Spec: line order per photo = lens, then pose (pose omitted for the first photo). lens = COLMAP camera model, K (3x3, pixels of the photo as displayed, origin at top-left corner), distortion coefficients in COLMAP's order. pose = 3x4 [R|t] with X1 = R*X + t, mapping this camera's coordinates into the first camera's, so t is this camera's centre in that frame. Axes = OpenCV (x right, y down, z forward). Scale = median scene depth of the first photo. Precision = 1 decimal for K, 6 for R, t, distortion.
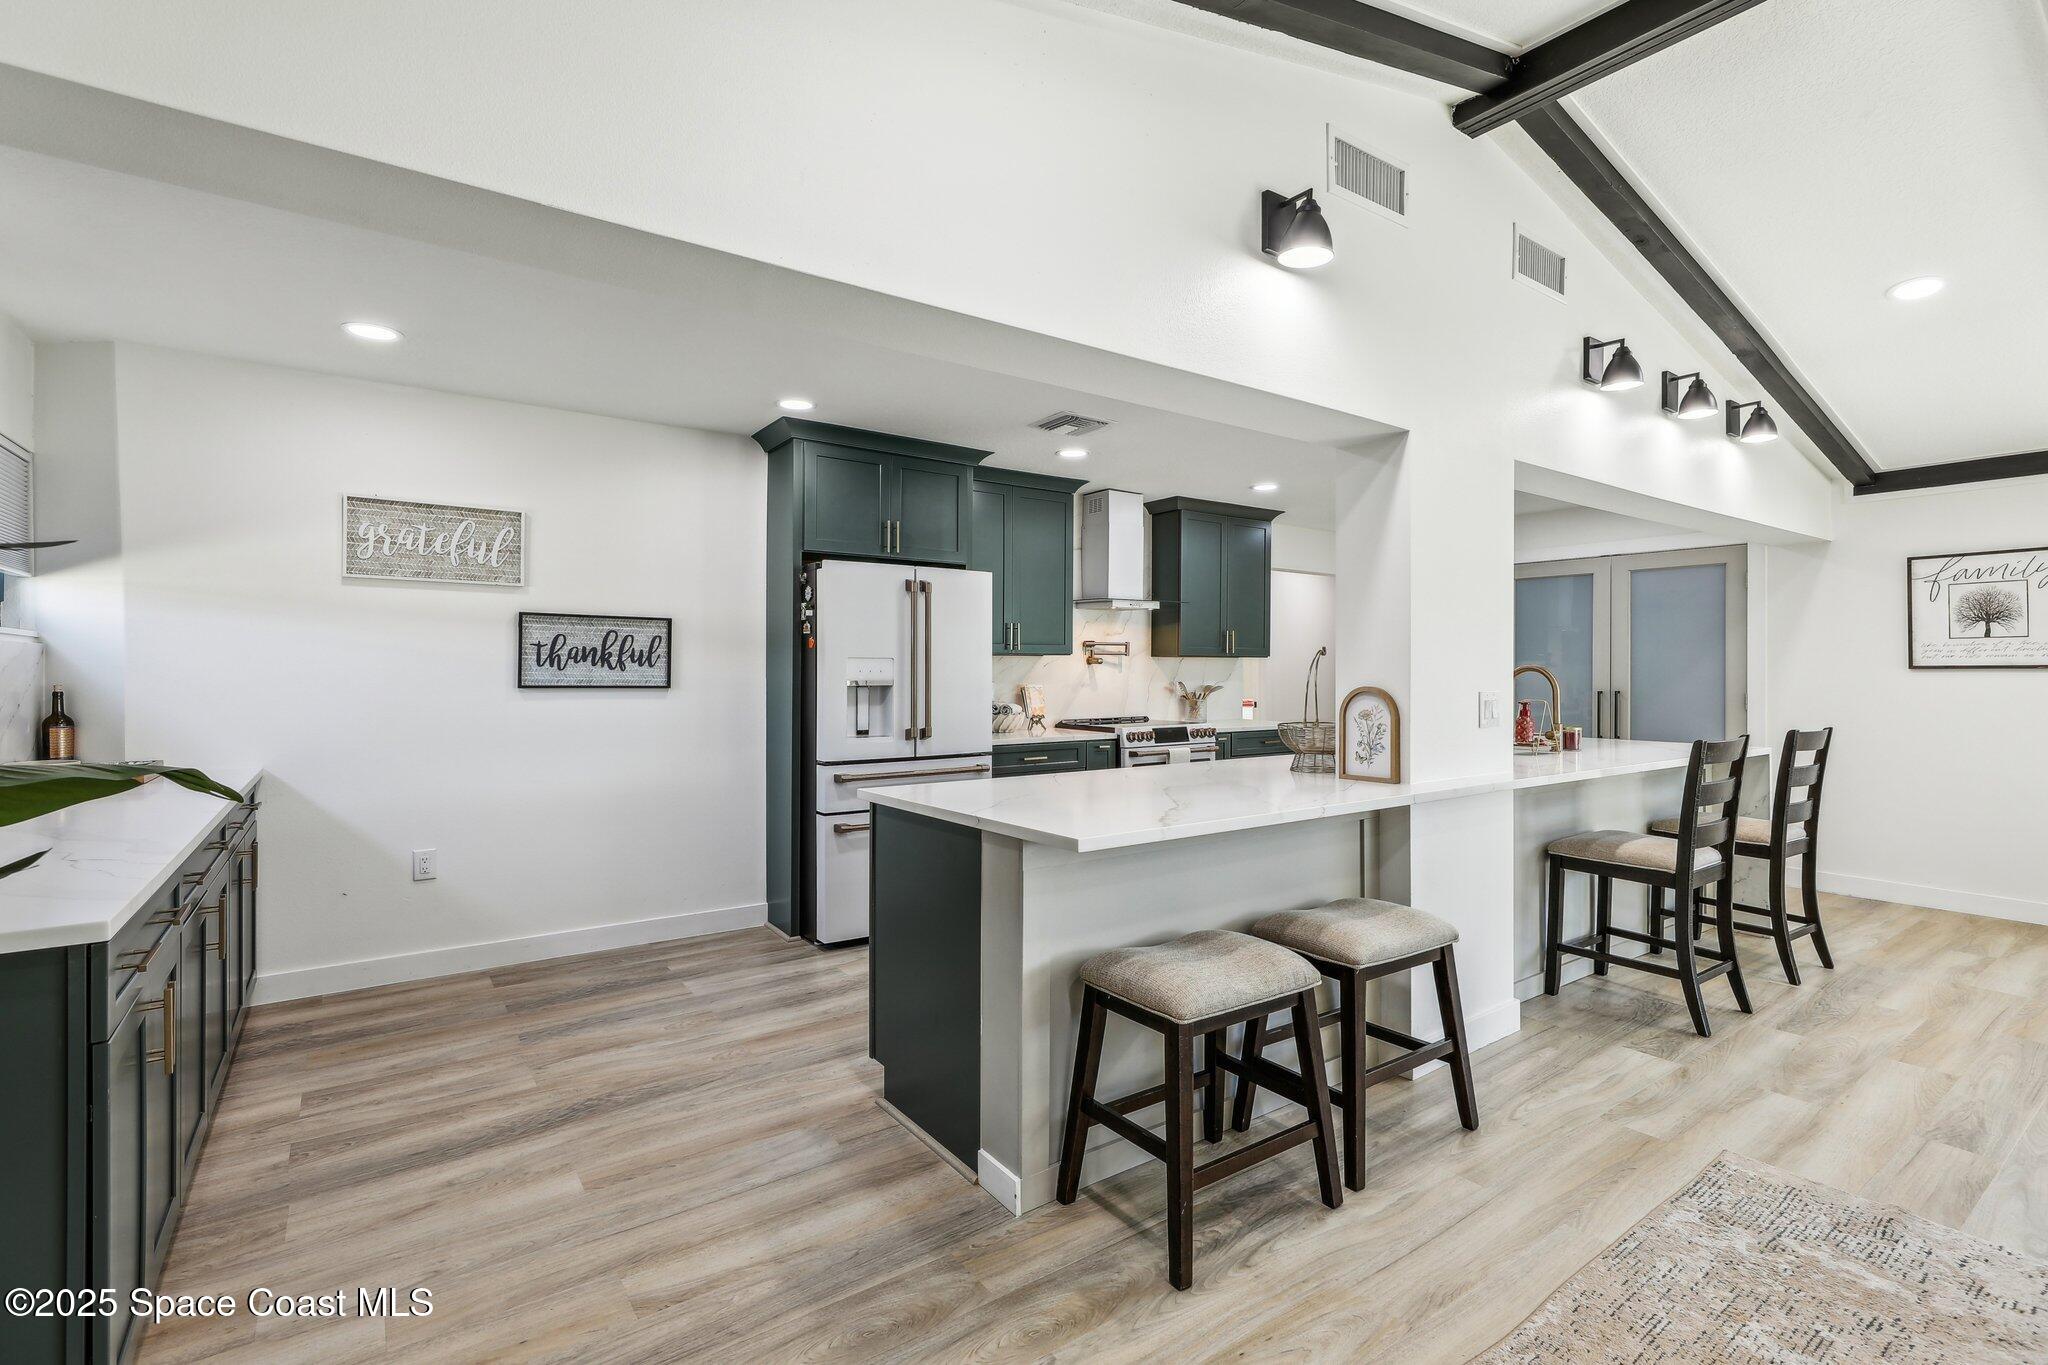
lens RADIAL K [[936.9, 0, 1023.3], [0, 936.9, 667.3], [0, 0, 1]] dist [0.003497, -0.000065]
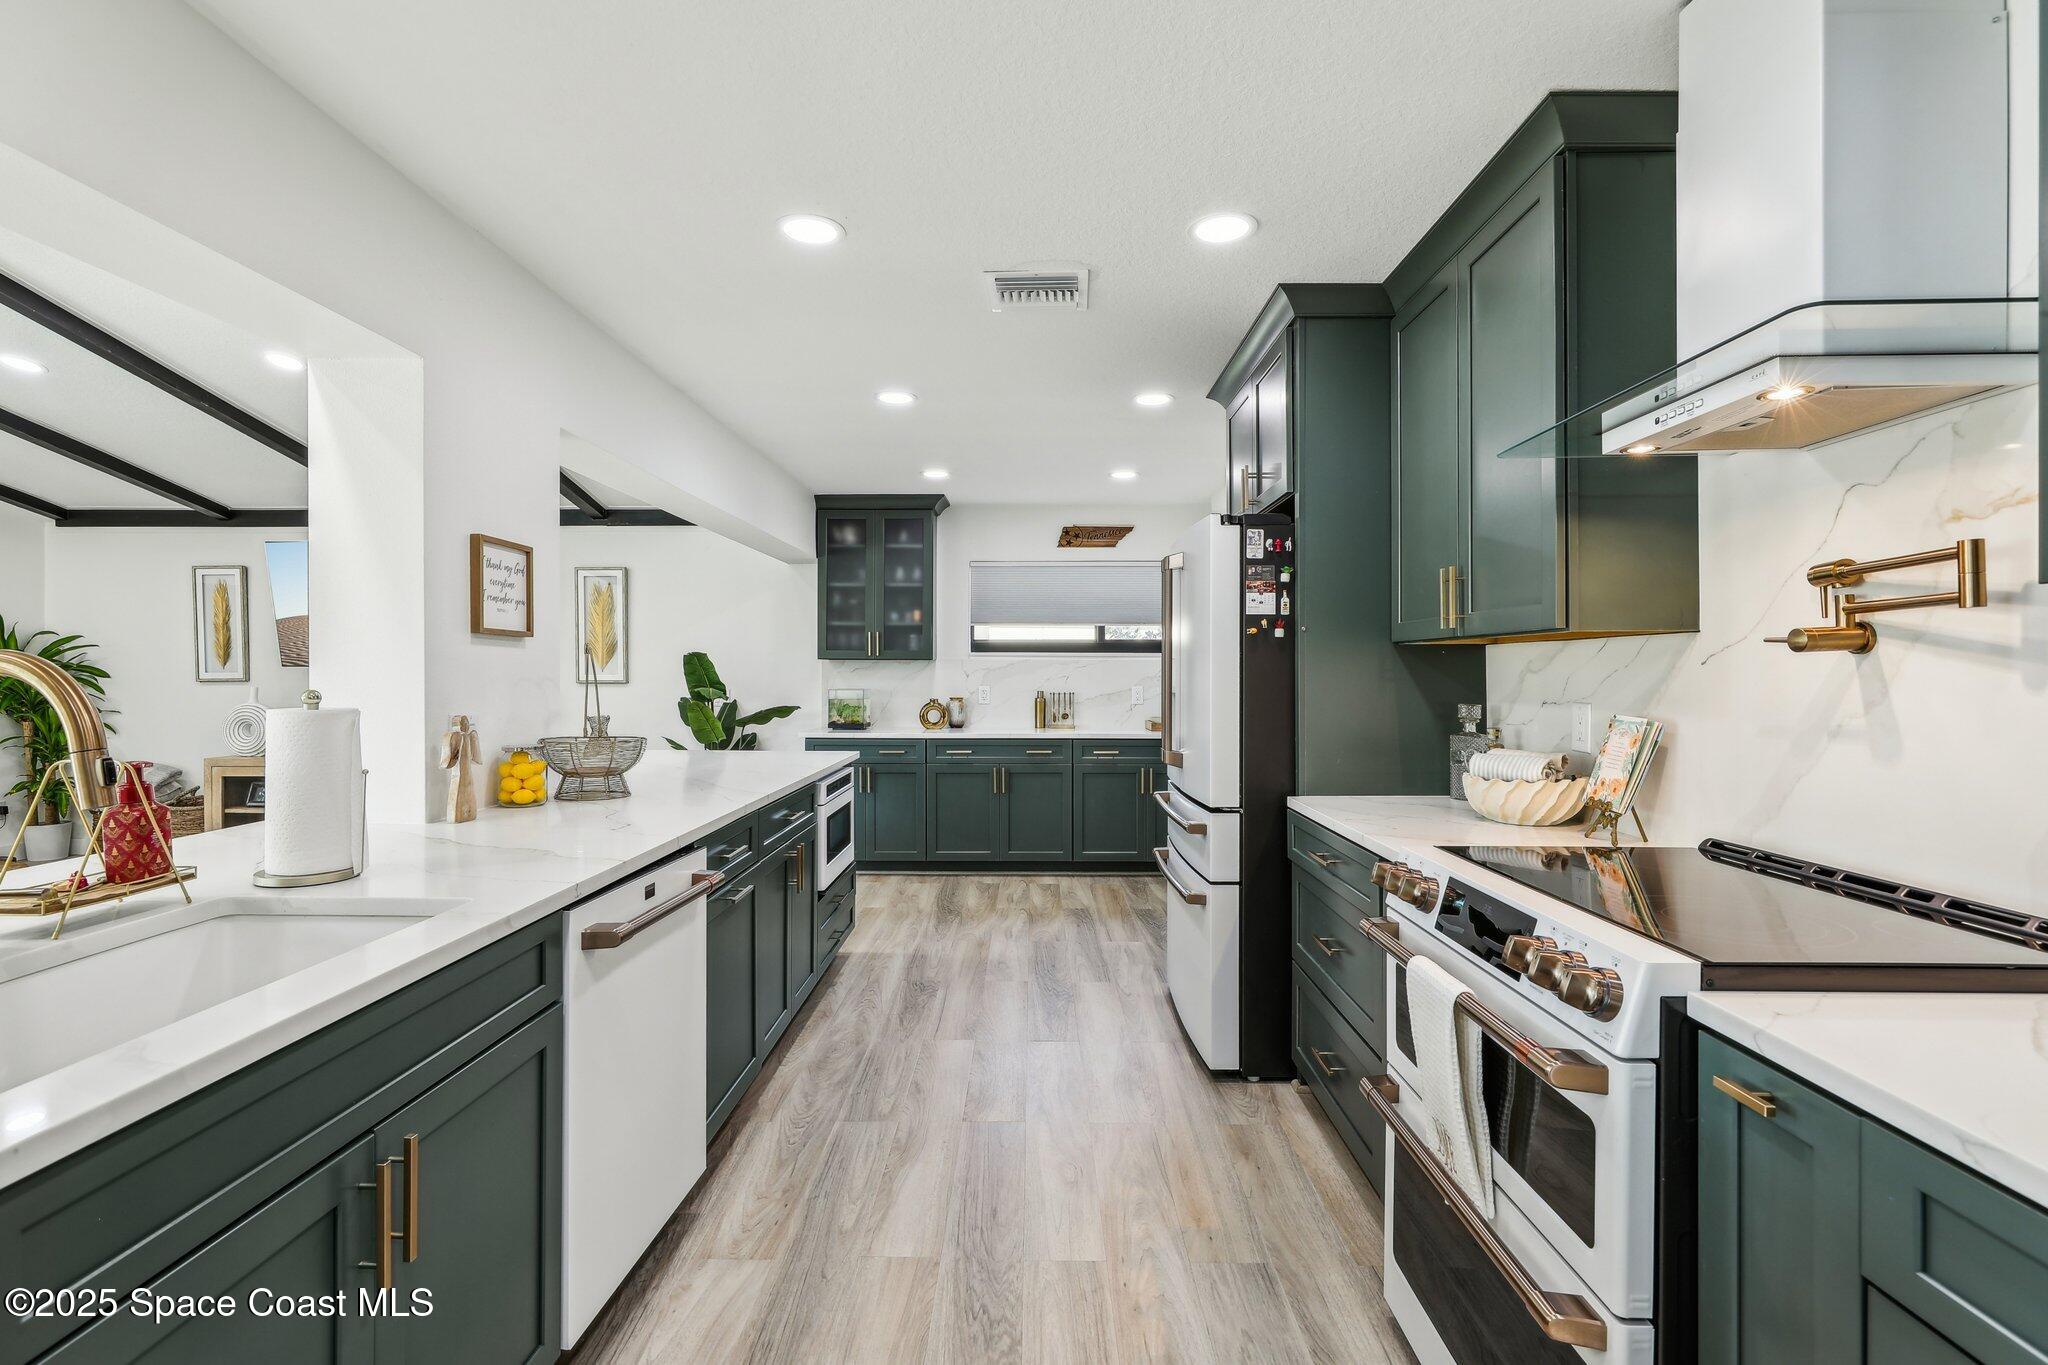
lens RADIAL K [[936.9, 0, 1028.1], [0, 936.9, 675.9], [0, 0, 1]] dist [0.003497, -0.000065]
pose [[-0.586626, -0.000972, -0.809857, 0.622888], [-0.001992, 0.999998, 0.000243, 0.005548], [0.809856, 0.001755, -0.586627, 1.479718]]
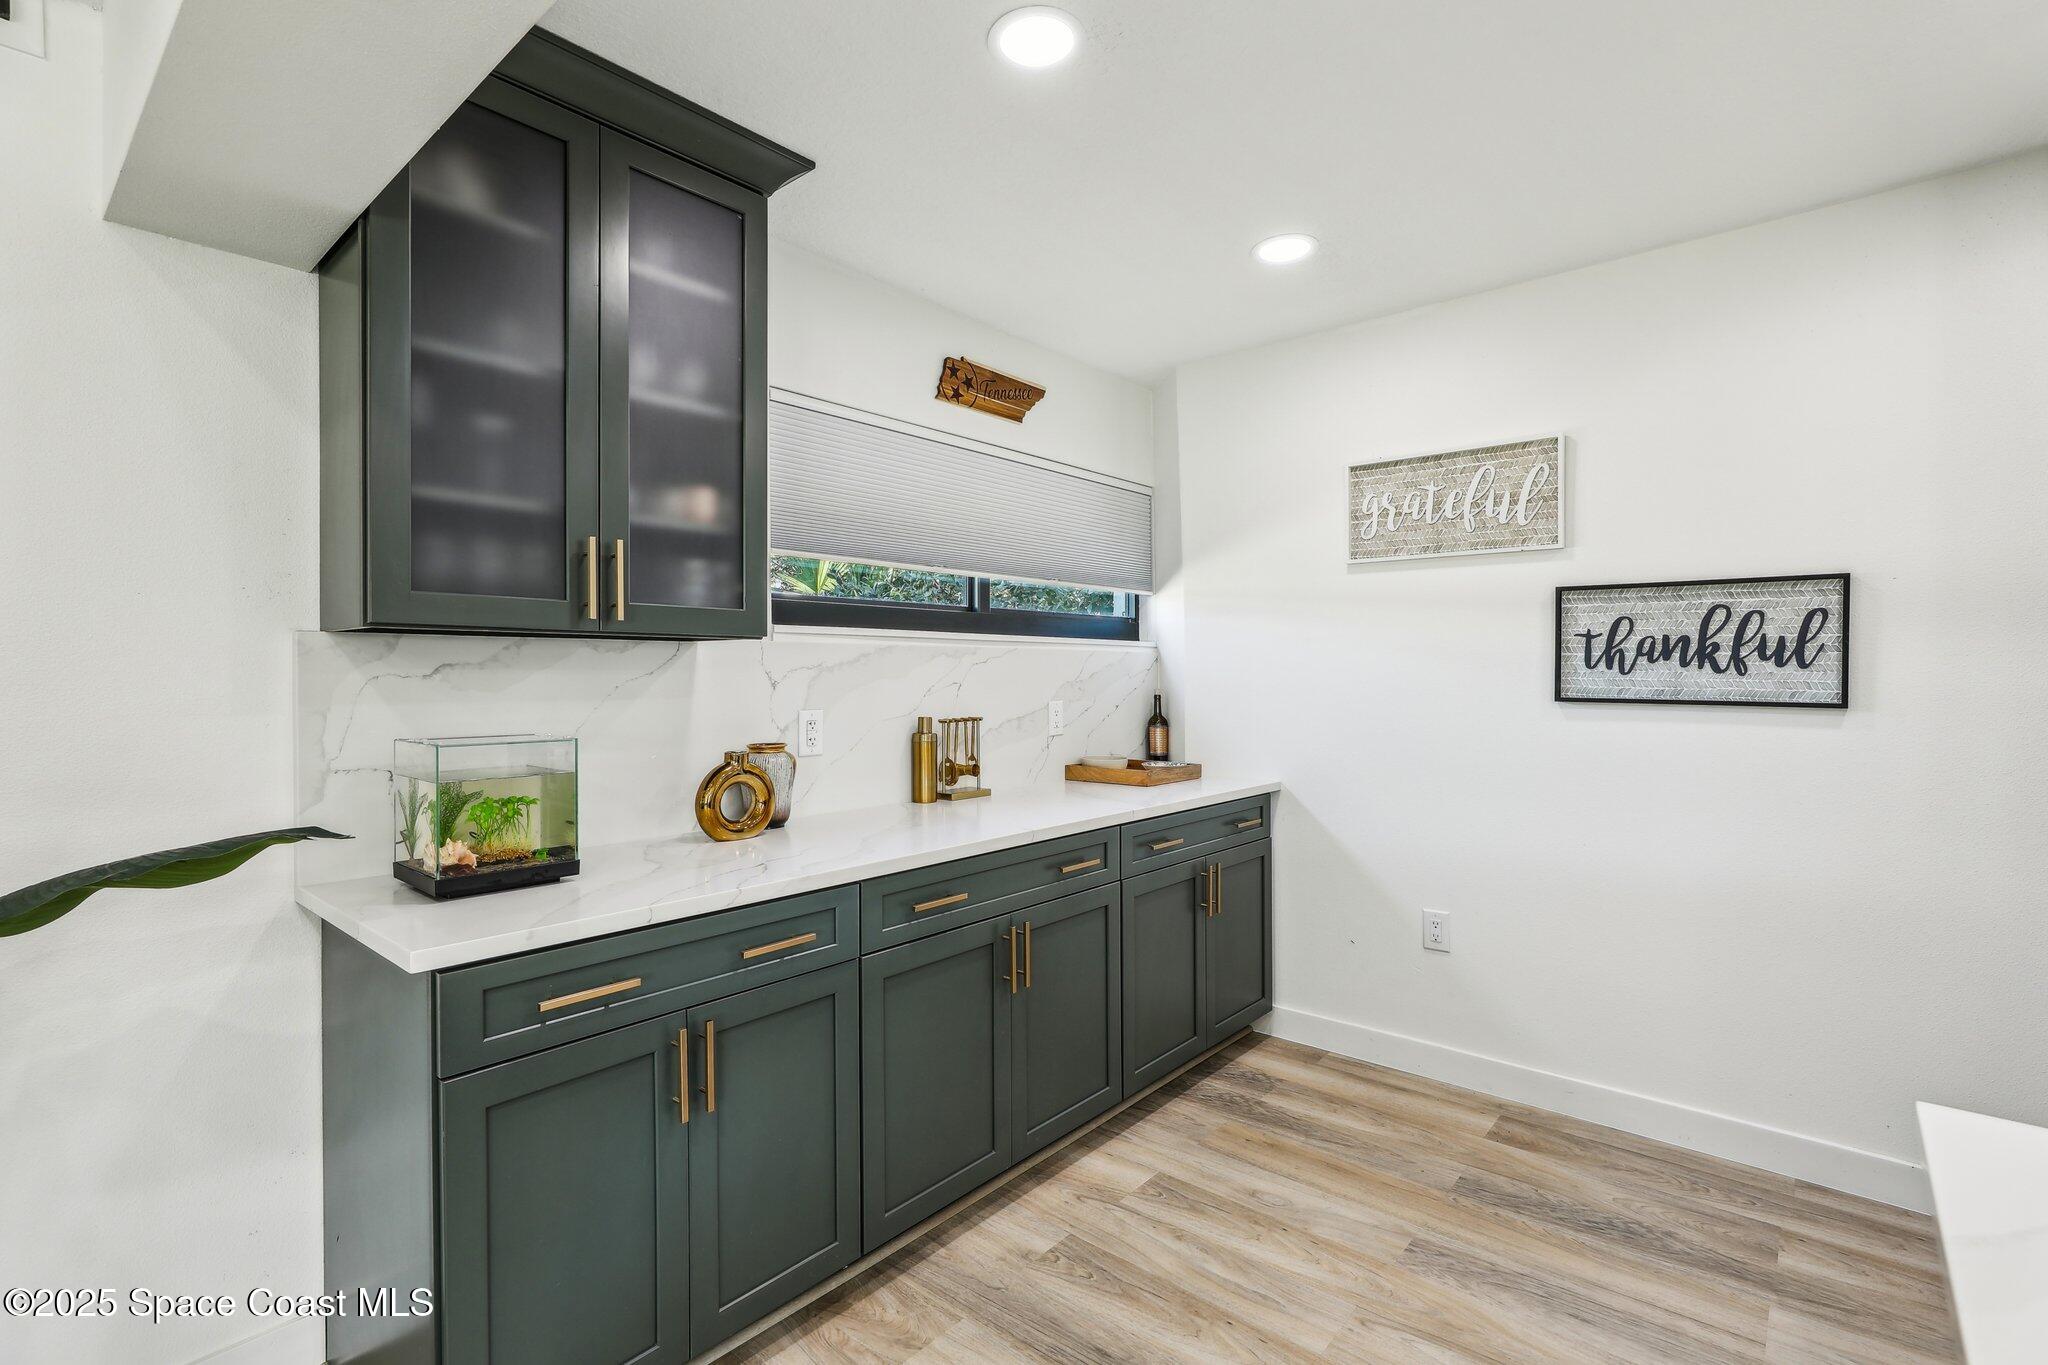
lens RADIAL K [[936.9, 0, 1037.6], [0, 936.9, 679.6], [0, 0, 1]] dist [0.003497, -0.000065]
pose [[0.237634, 0.003556, -0.971348, 0.022484], [0.007037, 0.999961, 0.005382, 0.000580], [0.971329, -0.008114, 0.237599, 0.484357]]
